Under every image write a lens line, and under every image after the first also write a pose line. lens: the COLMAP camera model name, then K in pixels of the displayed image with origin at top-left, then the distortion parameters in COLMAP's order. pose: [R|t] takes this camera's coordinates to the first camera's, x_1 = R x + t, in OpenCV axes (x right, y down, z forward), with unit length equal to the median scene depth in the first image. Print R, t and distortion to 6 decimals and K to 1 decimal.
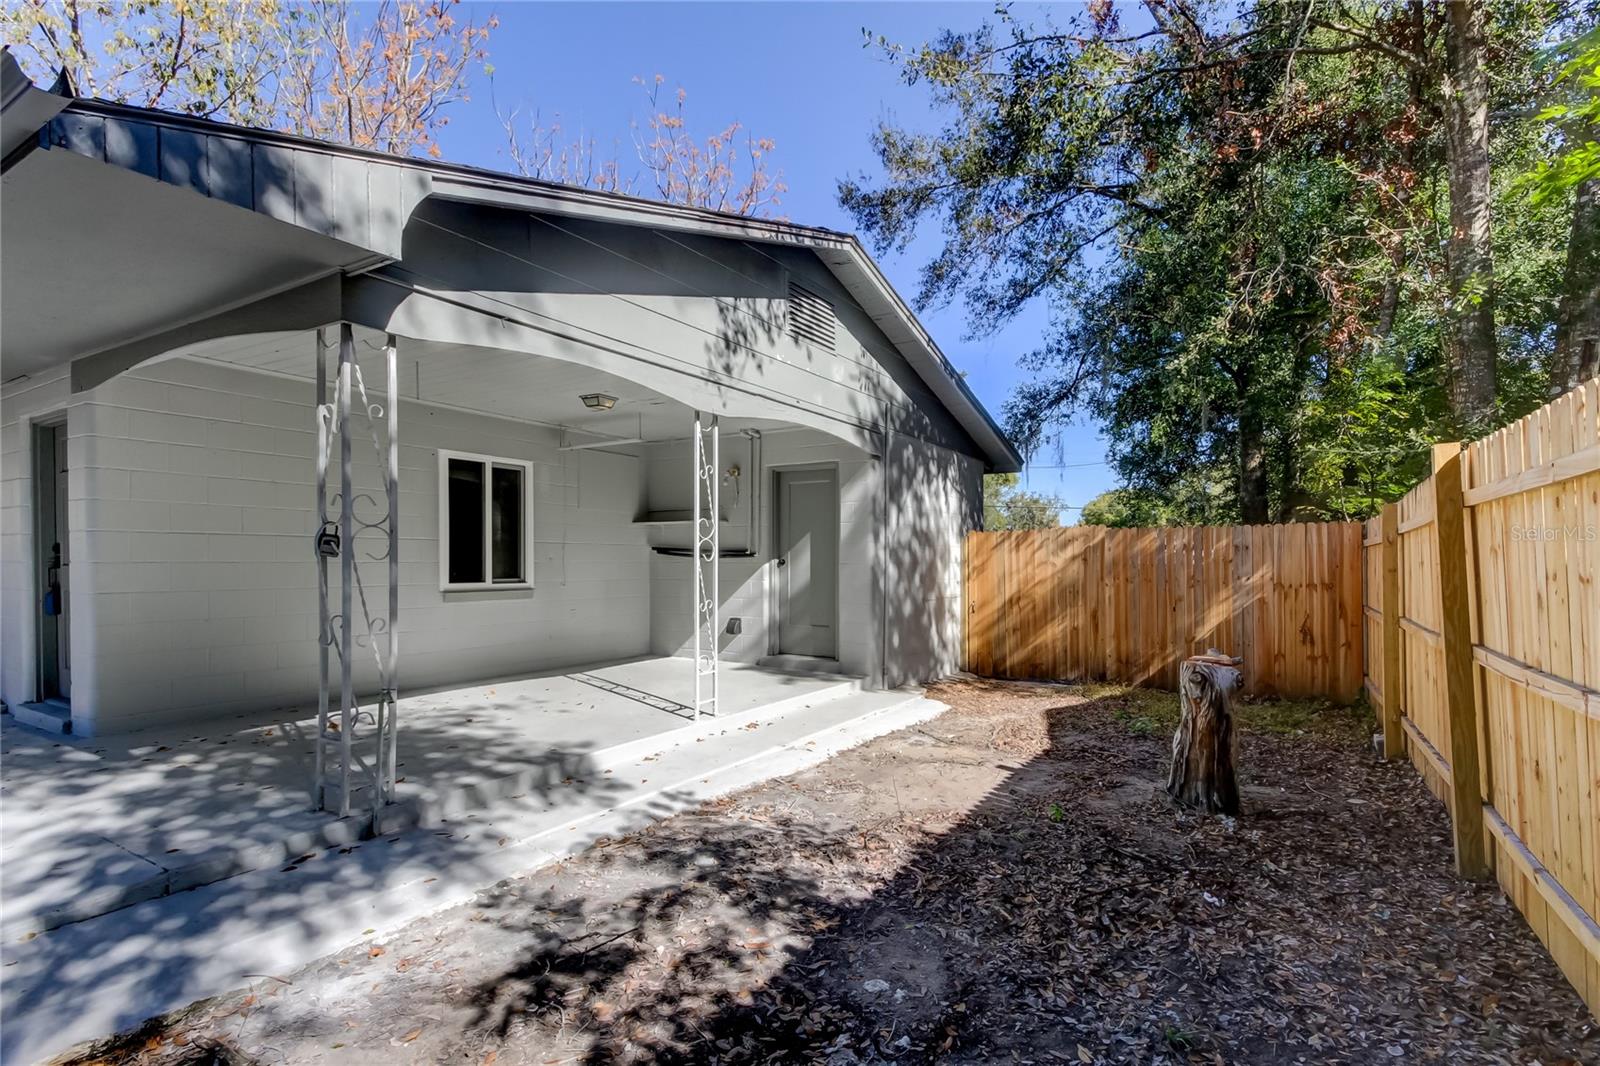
lens RADIAL K [[759.8, 0, 808.9], [0, 759.8, 537.8], [0, 0, 1]] dist [0.018188, 0.000611]
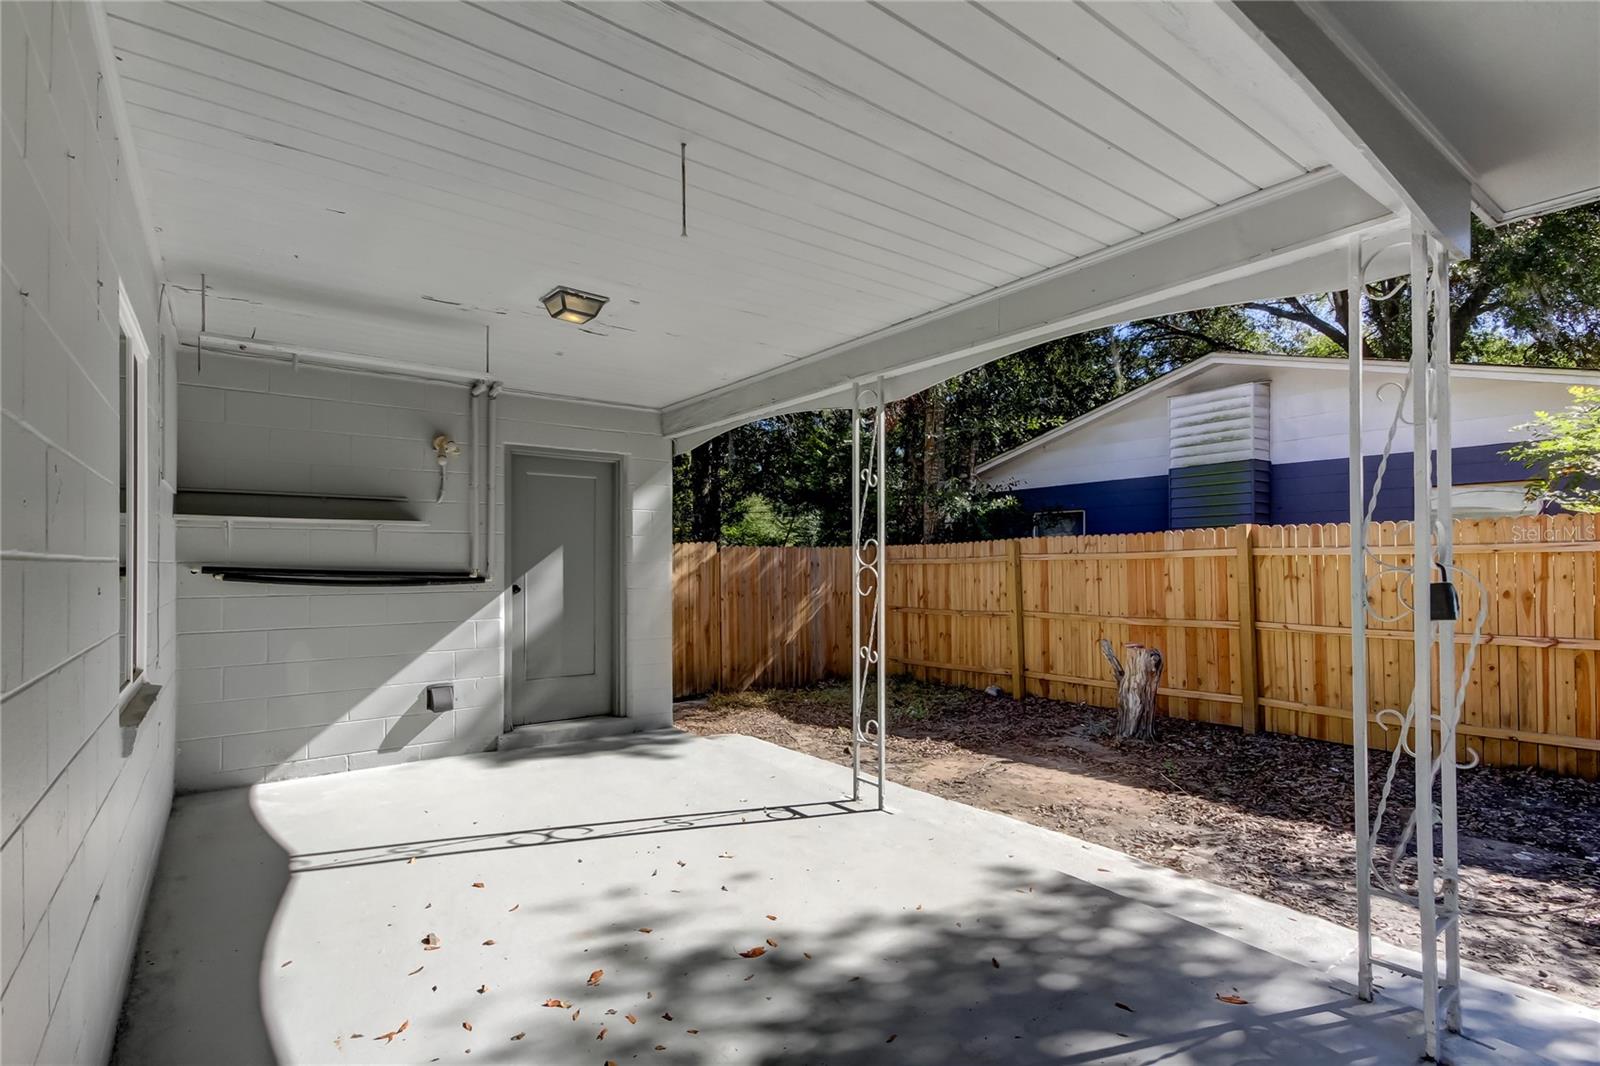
lens RADIAL K [[759.8, 0, 809.0], [0, 759.8, 545.7], [0, 0, 1]] dist [0.018188, 0.000611]
pose [[0.360836, 0.017640, 0.932462, -0.591290], [-0.024123, 0.999663, -0.009577, -0.006634], [-0.932317, -0.019038, 0.361140, 0.544005]]
